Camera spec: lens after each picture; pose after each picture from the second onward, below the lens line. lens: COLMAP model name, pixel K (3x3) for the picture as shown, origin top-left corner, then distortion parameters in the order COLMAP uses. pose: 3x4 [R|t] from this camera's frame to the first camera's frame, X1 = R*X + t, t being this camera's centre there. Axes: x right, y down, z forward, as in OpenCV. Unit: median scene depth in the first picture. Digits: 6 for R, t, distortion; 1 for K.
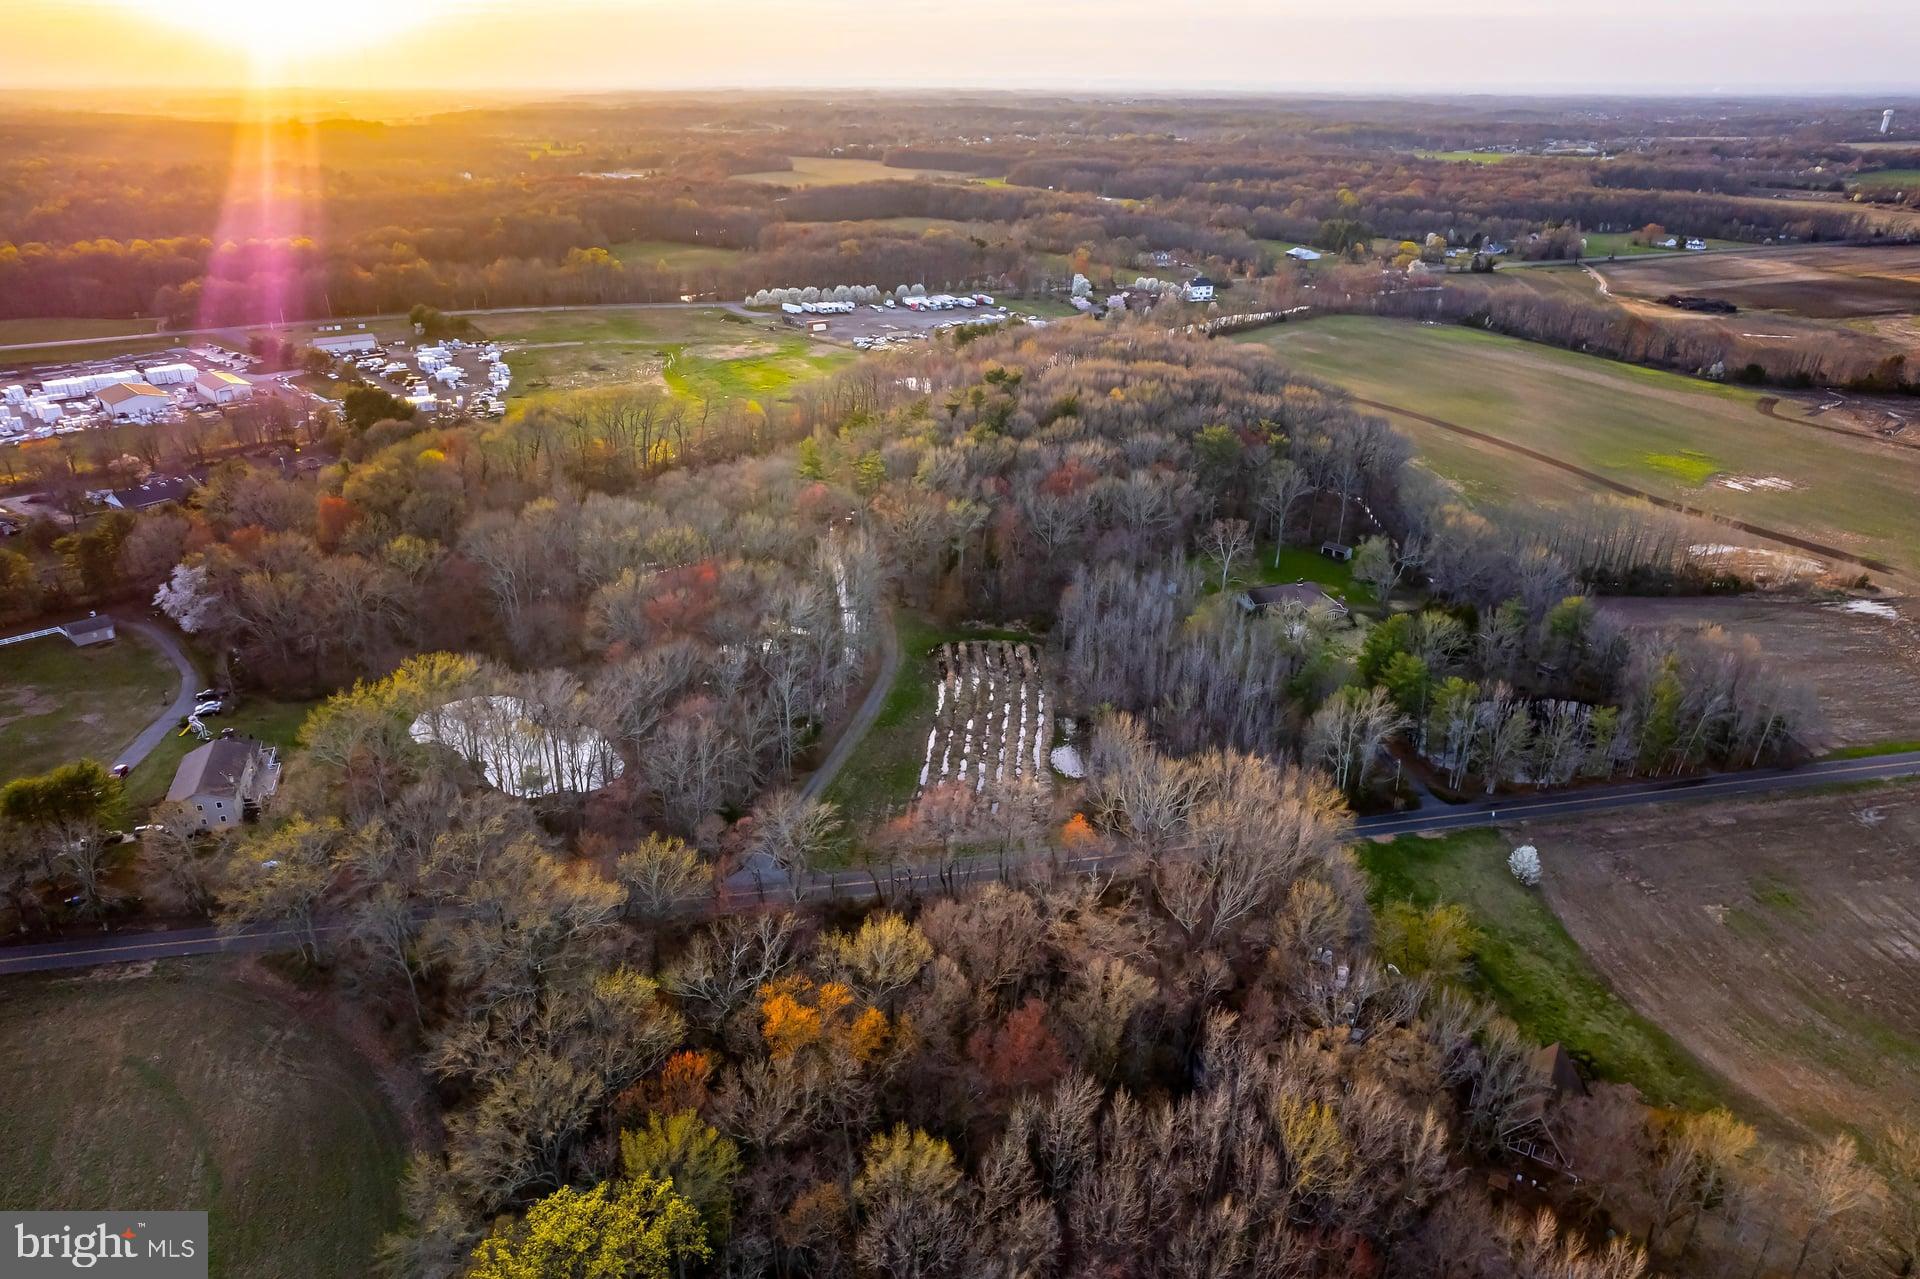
lens RADIAL K [[1239.8, 0, 960.0], [0, 1239.8, 639.5], [0, 0, 1]] dist [-0.071163, 0.082394]
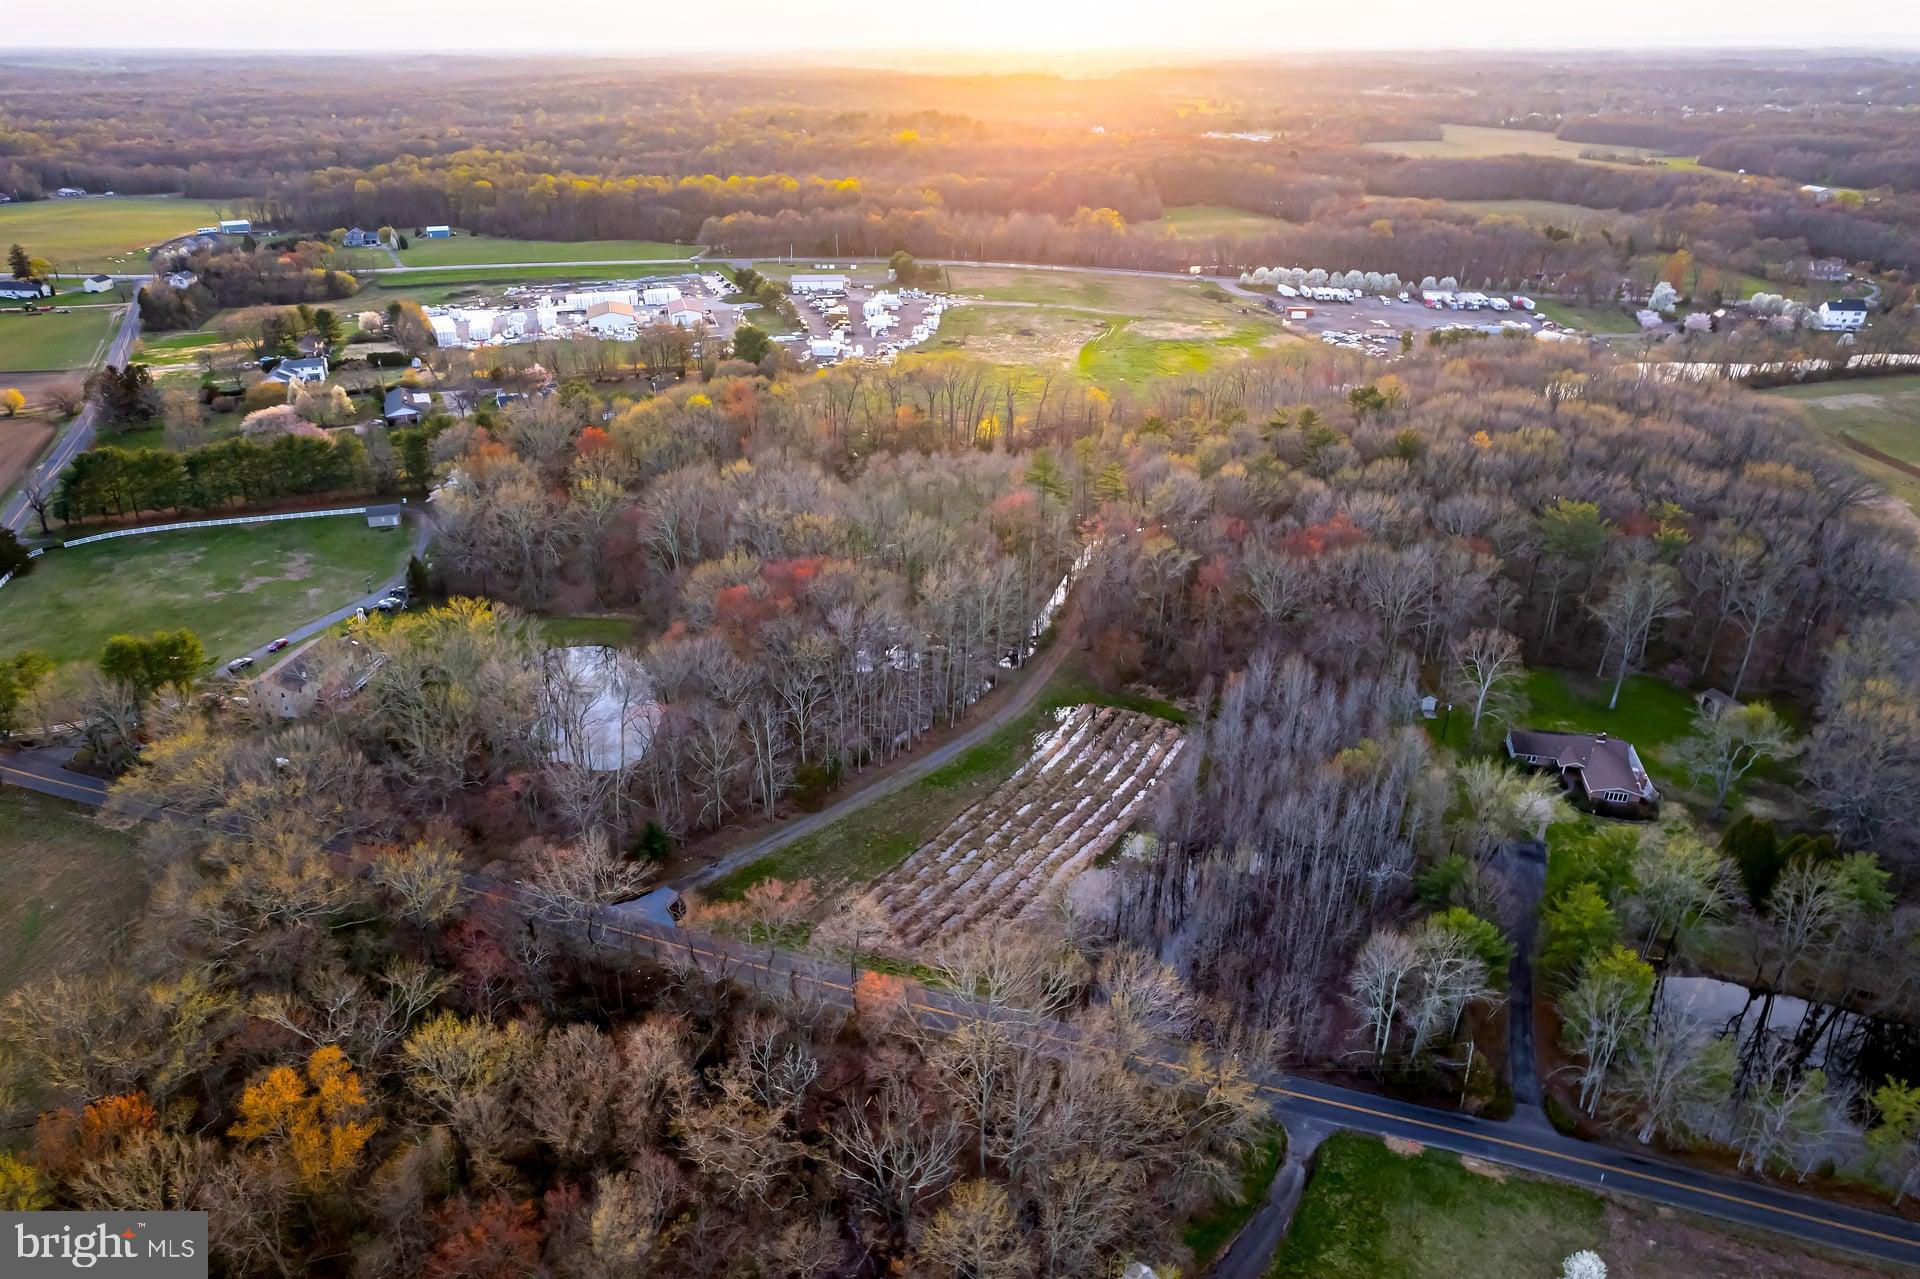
lens RADIAL K [[1266.9, 0, 960.0], [0, 1266.9, 639.5], [0, 0, 1]] dist [-0.071615, 0.085852]
pose [[0.864627, 0.214778, -0.454191, 0.167688], [-0.206140, 0.976076, 0.069145, -0.046554], [0.458176, 0.033843, 0.888217, 0.116125]]
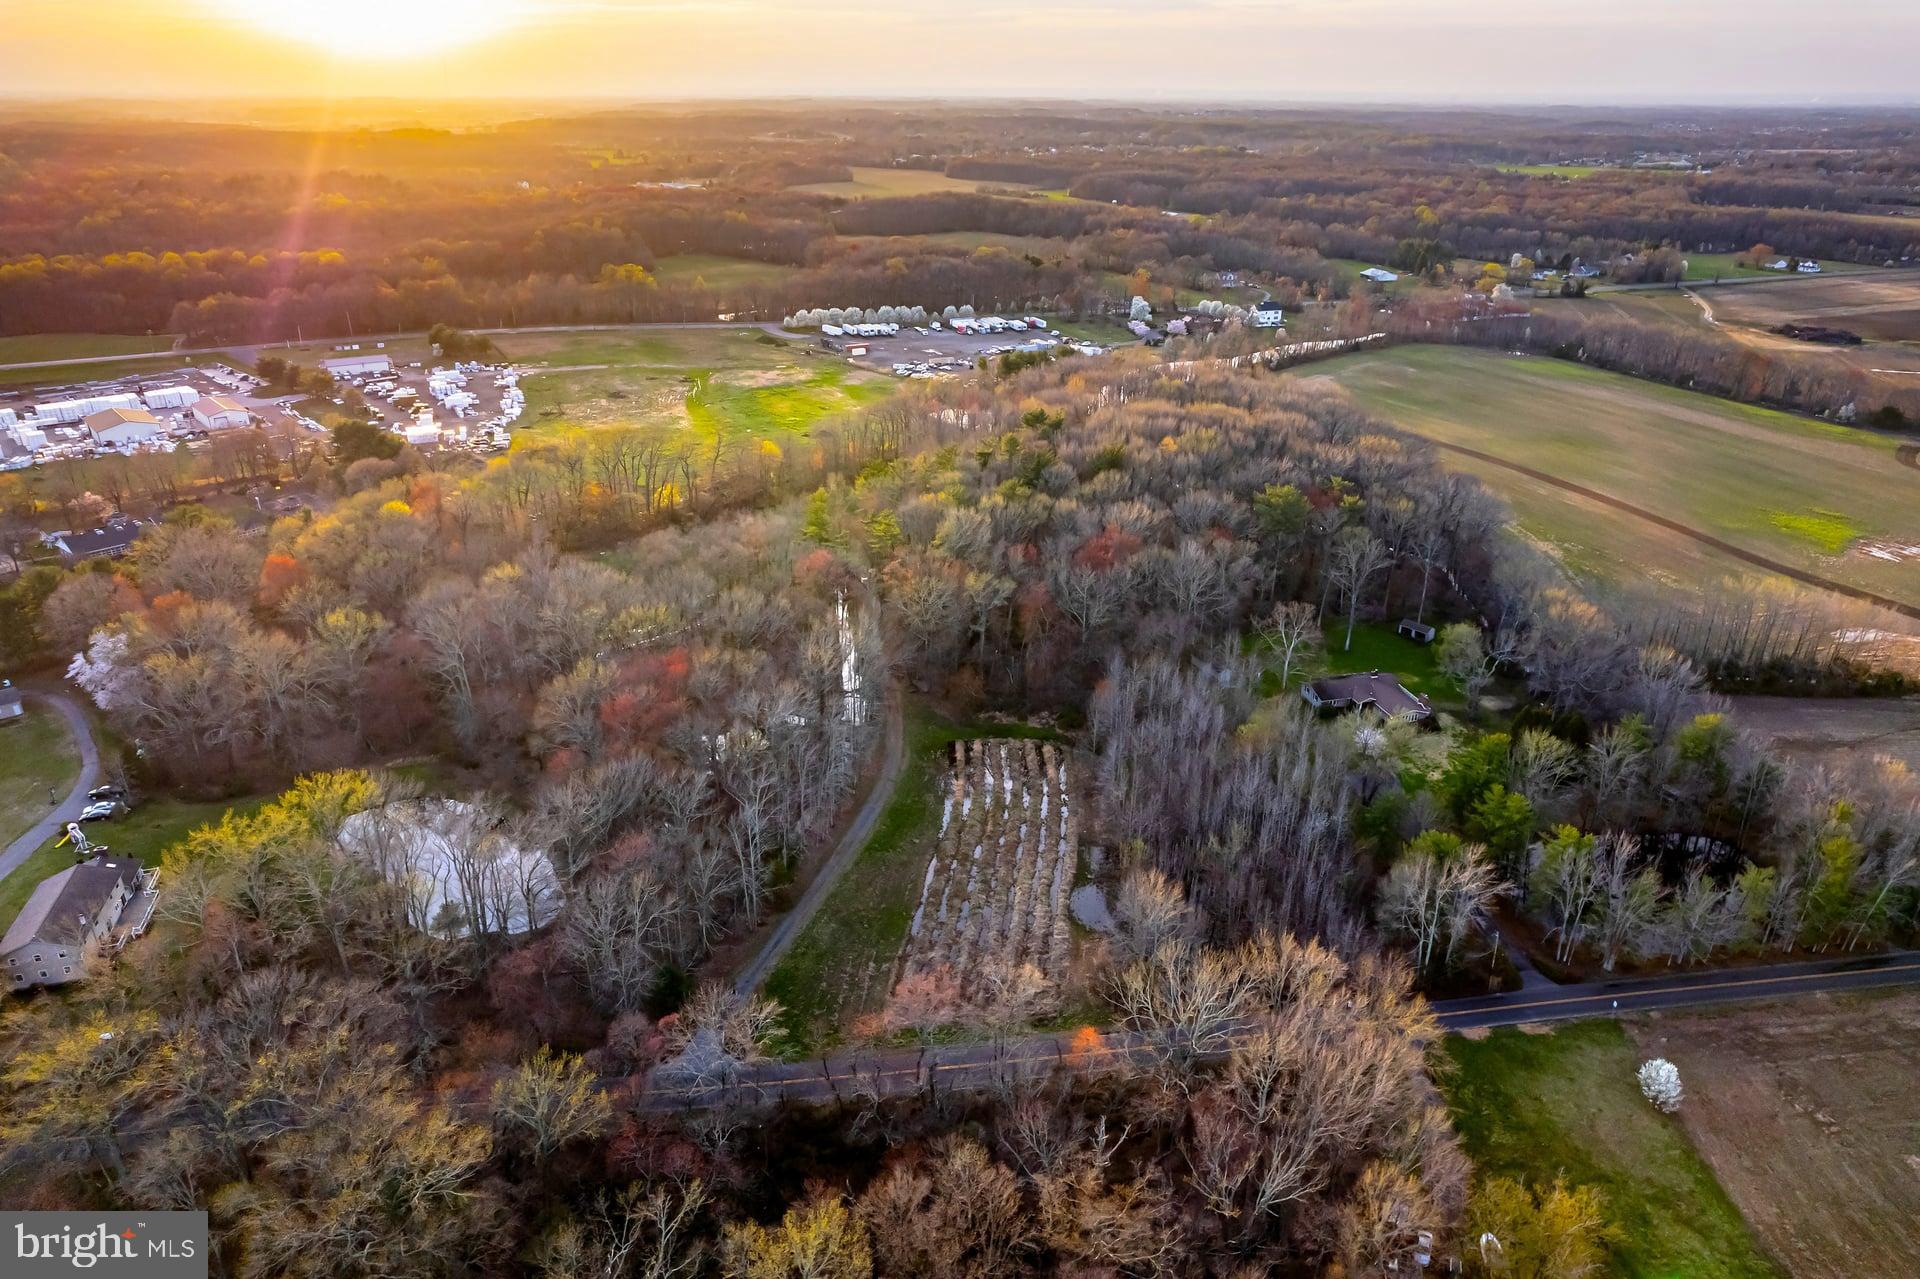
lens RADIAL K [[1239.8, 0, 960.0], [0, 1239.8, 639.5], [0, 0, 1]] dist [-0.071163, 0.082394]
pose [[0.998575, 0.023008, -0.048149, 0.016996], [-0.023325, 0.999710, -0.006041, -0.036234], [0.047996, 0.007155, 0.998822, 0.078225]]
